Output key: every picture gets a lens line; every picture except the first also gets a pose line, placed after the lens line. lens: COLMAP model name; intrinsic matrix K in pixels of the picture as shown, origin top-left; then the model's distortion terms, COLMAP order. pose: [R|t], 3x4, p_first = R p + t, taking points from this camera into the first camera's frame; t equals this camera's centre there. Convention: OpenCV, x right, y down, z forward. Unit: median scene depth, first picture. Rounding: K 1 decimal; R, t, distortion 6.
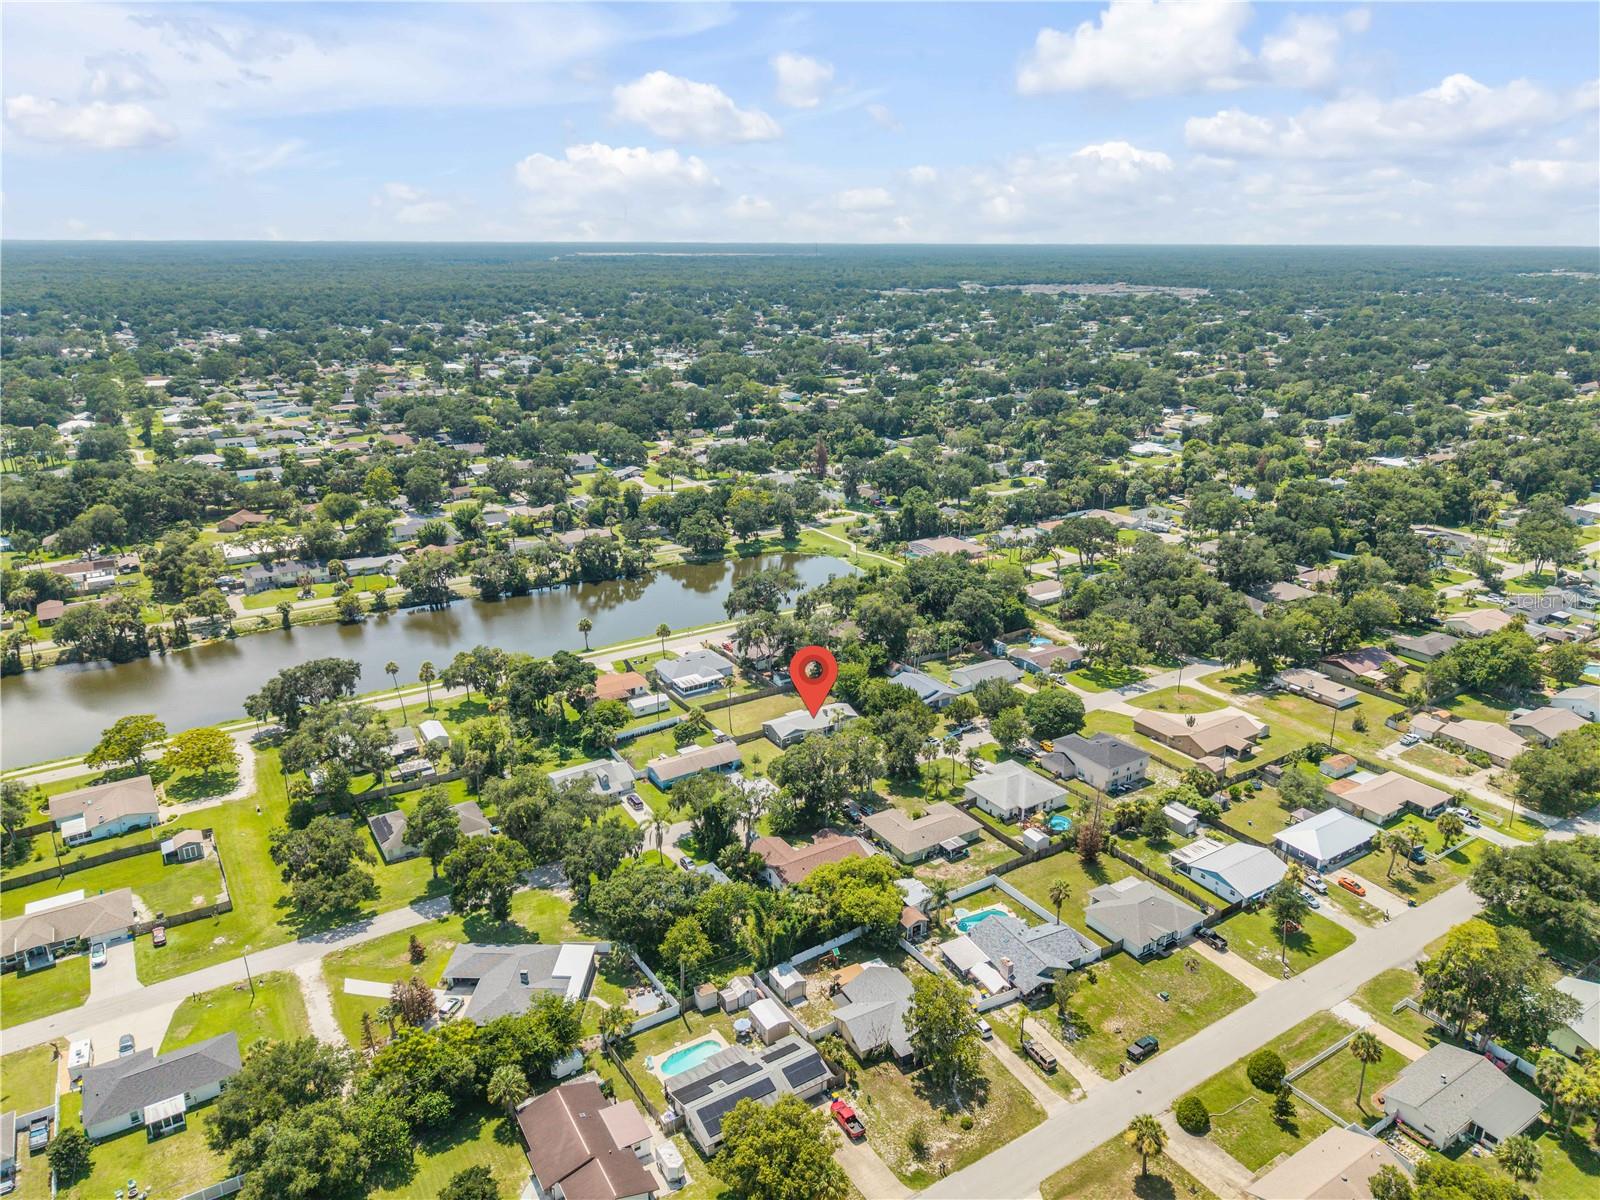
lens RADIAL K [[1069.6, 0, 800.0], [0, 1069.6, 600.0], [0, 0, 1]] dist [0.067595, -0.095453]
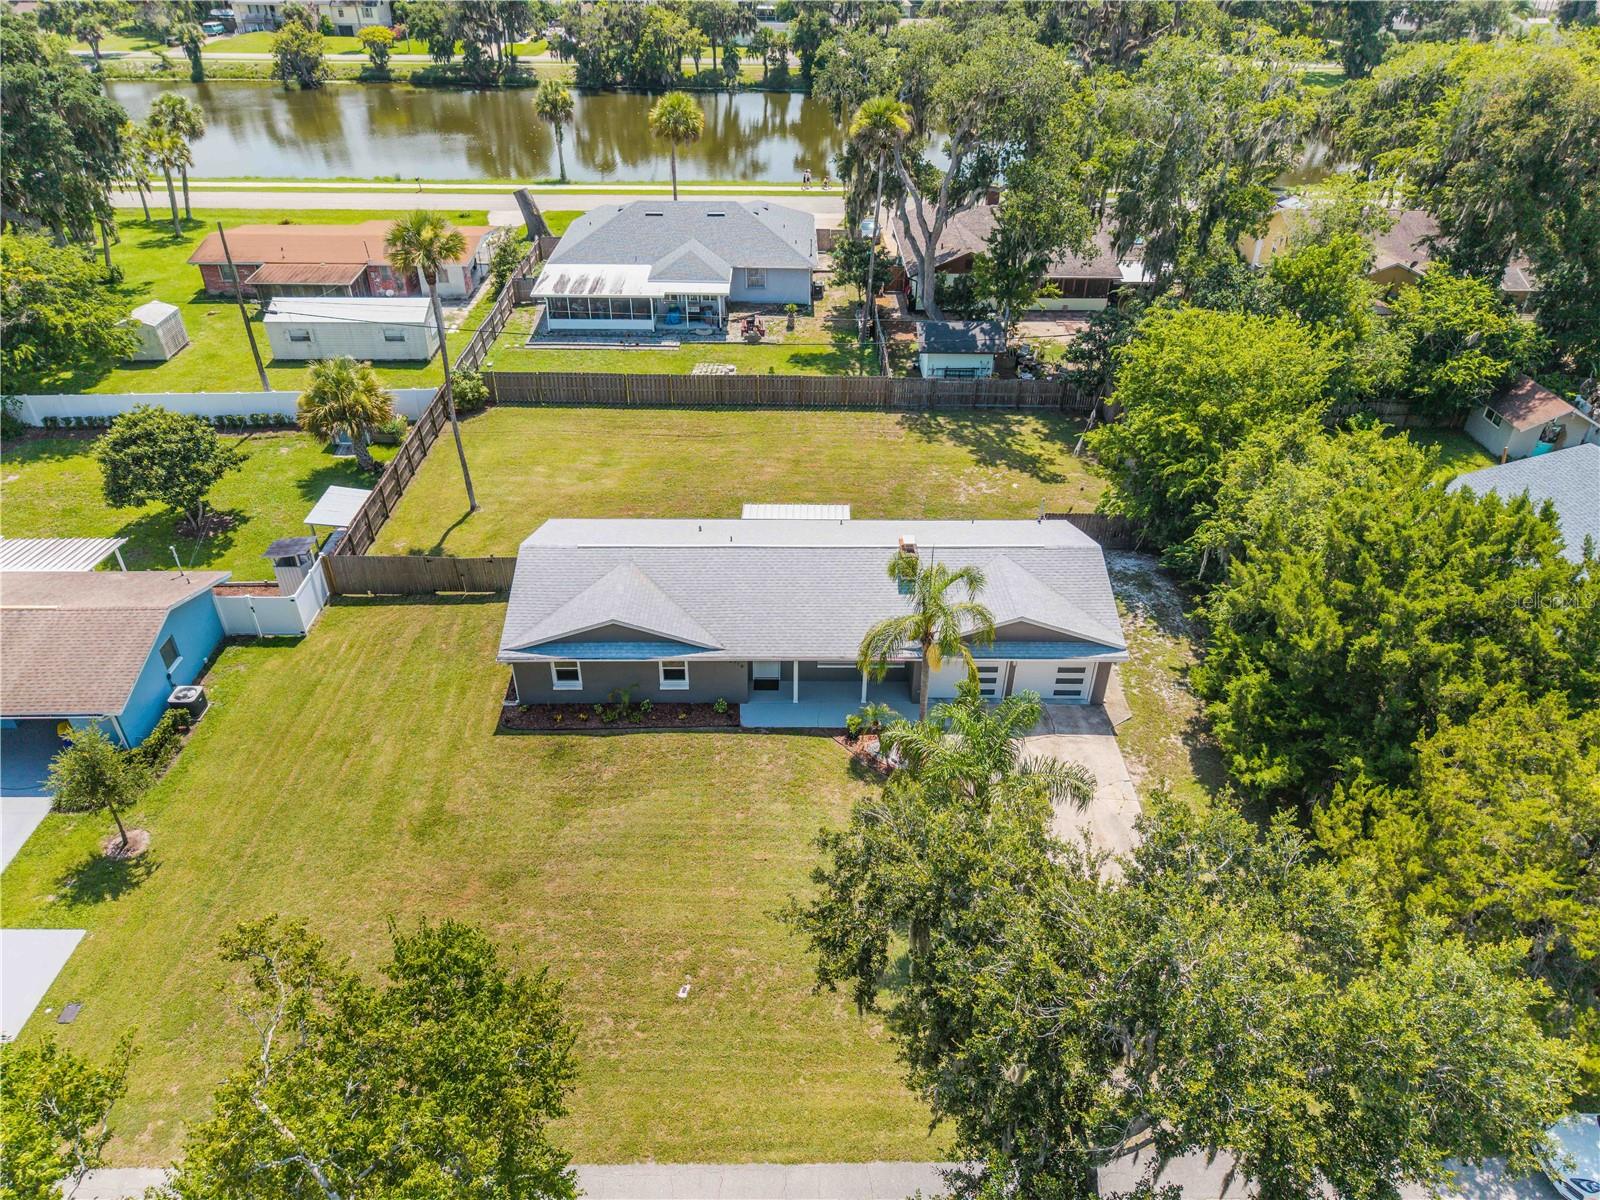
lens RADIAL K [[1075.9, 0, 804.1], [0, 1075.9, 601.4], [0, 0, 1]] dist [0.004212, -0.003226]
pose [[0.849599, 0.297609, -0.435442, 0.072912], [-0.174162, 0.937587, 0.300996, 0.060198], [0.497844, -0.179888, 0.848405, 0.782978]]
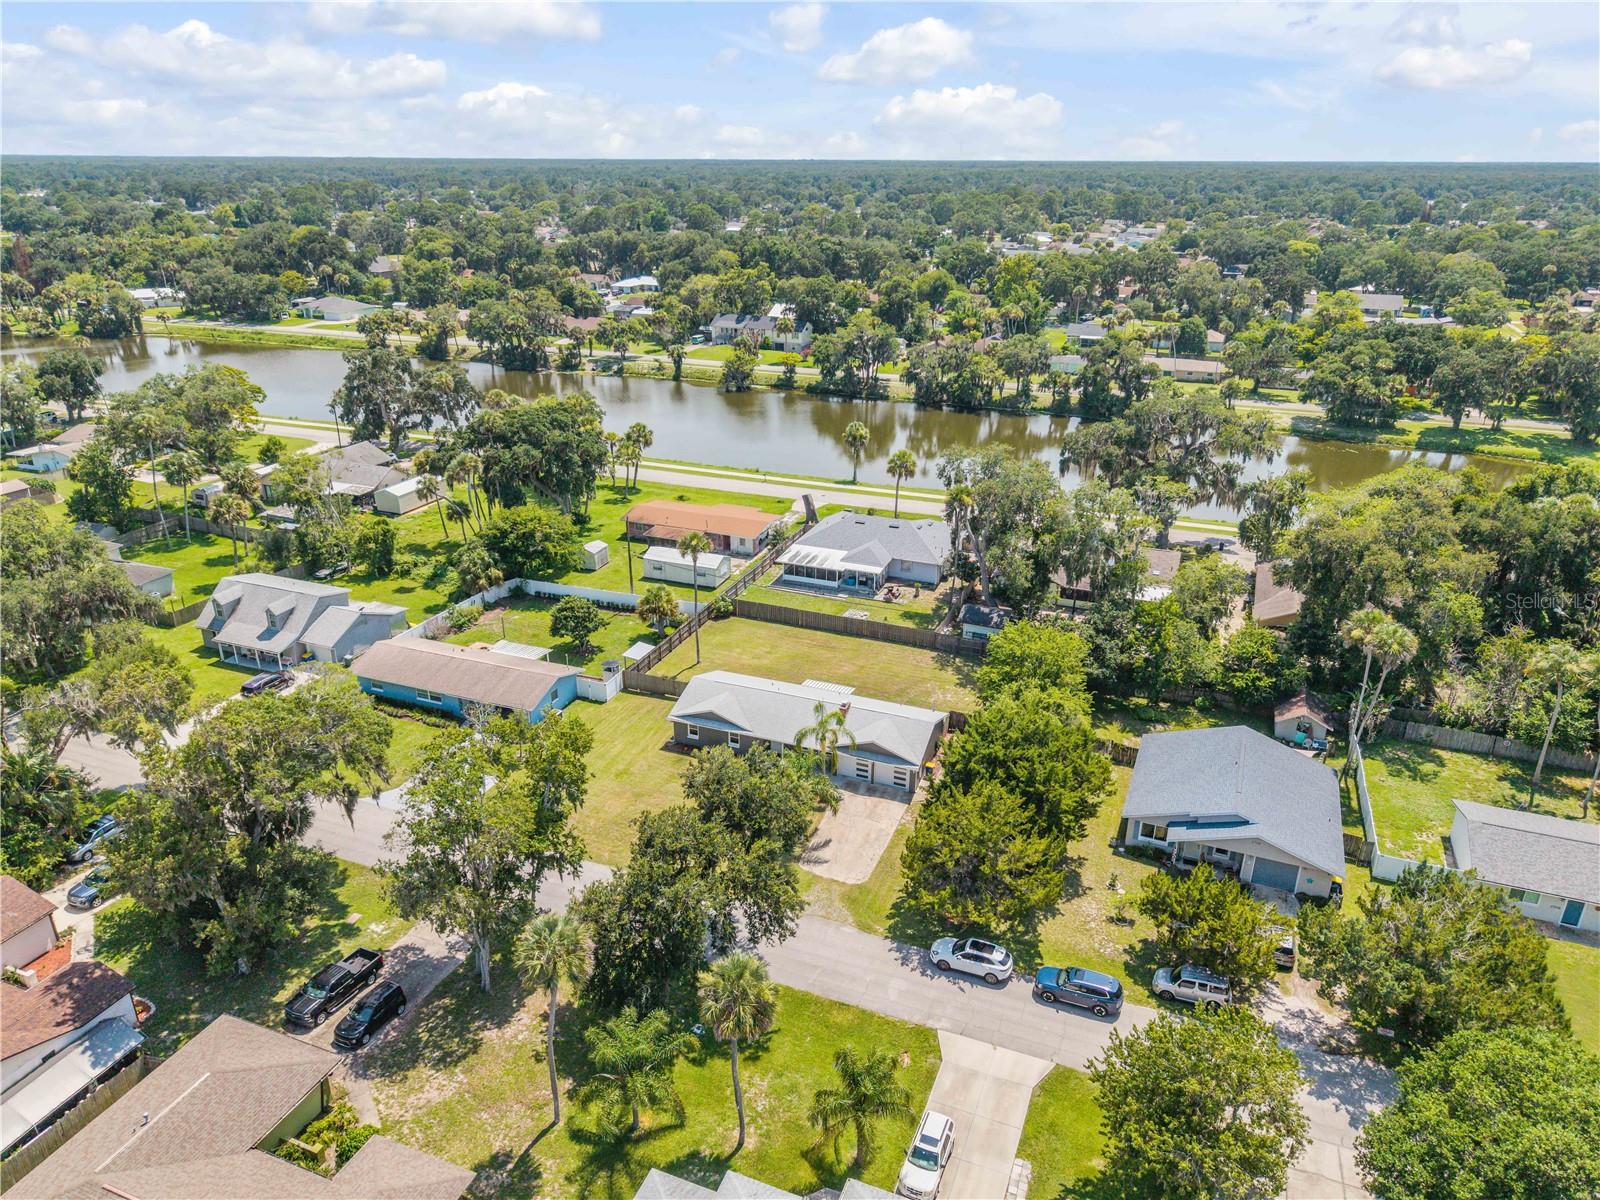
lens RADIAL K [[1066.5, 0, 806.6], [0, 1066.5, 596.3], [0, 0, 1]] dist [0.129910, -0.230711]
pose [[0.586599, 0.304628, -0.750402, 0.241315], [-0.260507, 0.948293, 0.181321, 0.008850], [0.766836, 0.089123, 0.635625, 0.699058]]
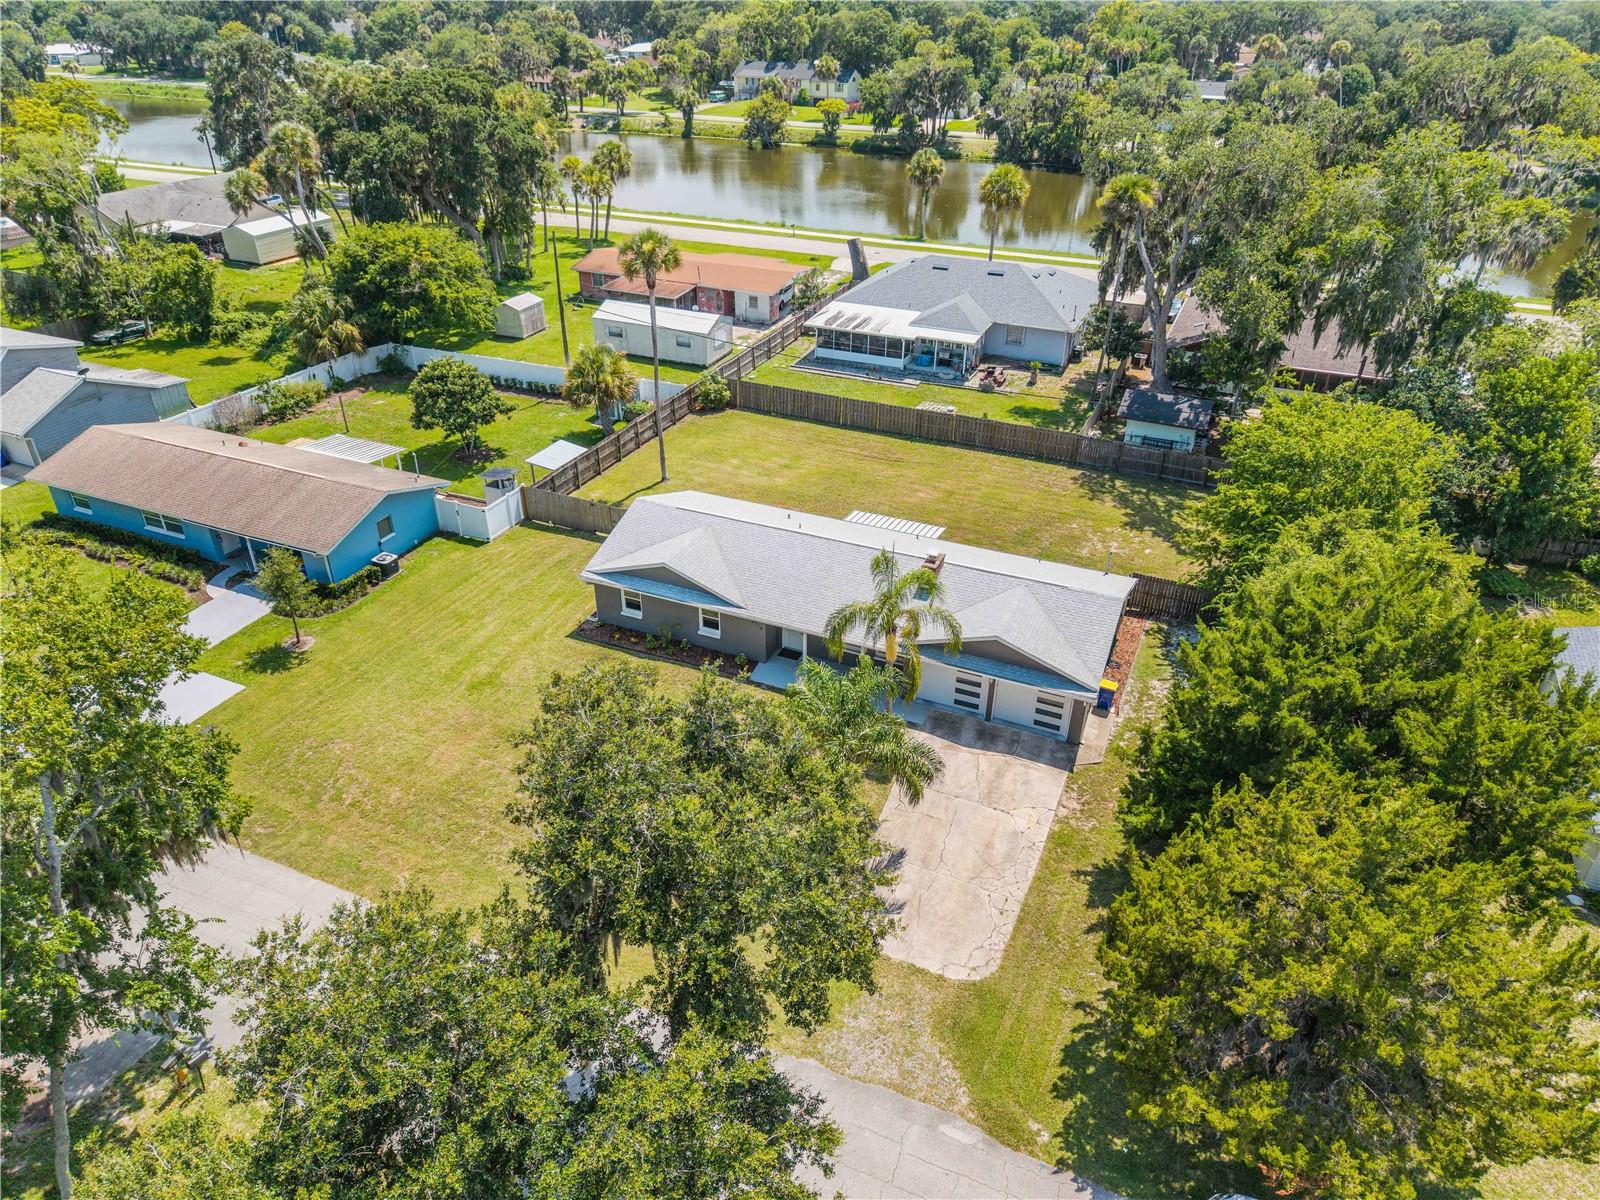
lens RADIAL K [[1075.9, 0, 804.1], [0, 1075.9, 601.4], [0, 0, 1]] dist [0.004212, -0.003226]
pose [[0.554366, 0.422286, -0.717184, 0.123902], [-0.270916, 0.906346, 0.324256, 0.054156], [0.786945, 0.014540, 0.616851, 0.801247]]
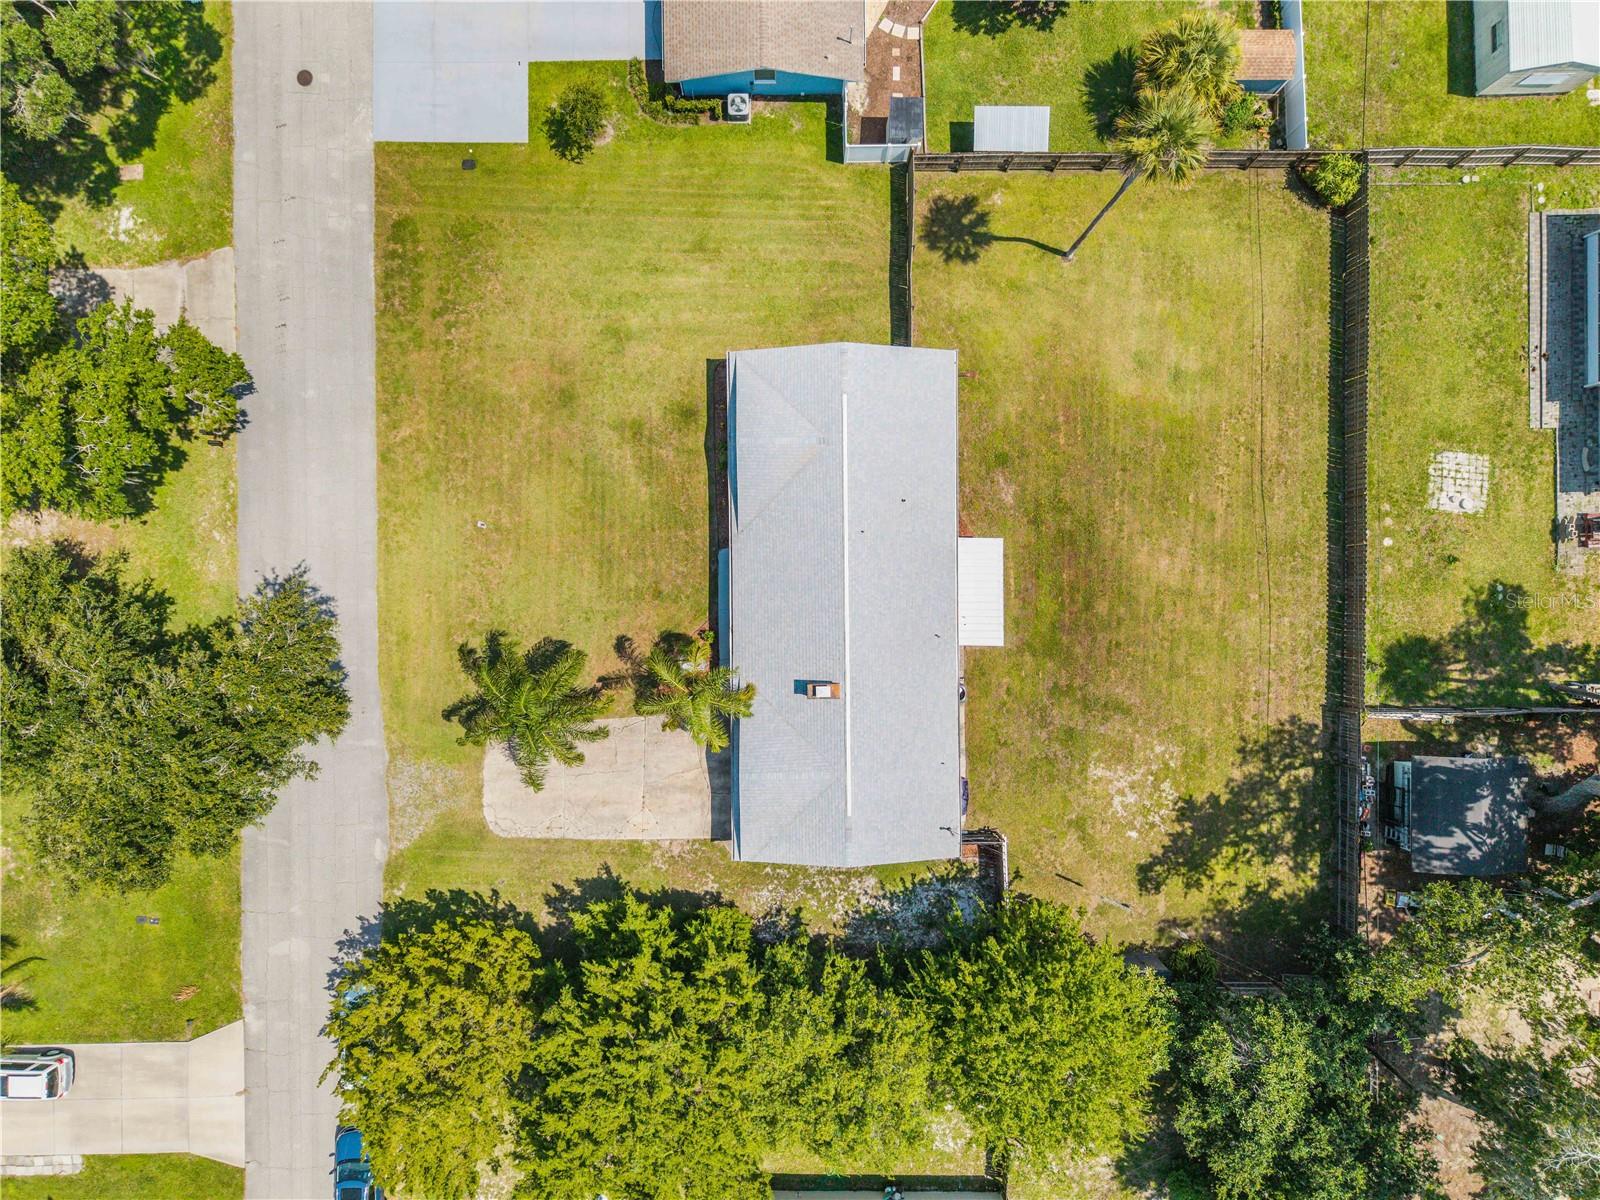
lens RADIAL K [[1075.9, 0, 804.1], [0, 1075.9, 601.4], [0, 0, 1]] dist [0.004212, -0.003226]
pose [[-0.533172, 0.845967, -0.008202, 0.012446], [-0.281466, -0.168234, 0.944709, -0.052678], [0.797813, 0.506001, 0.327808, 0.850420]]
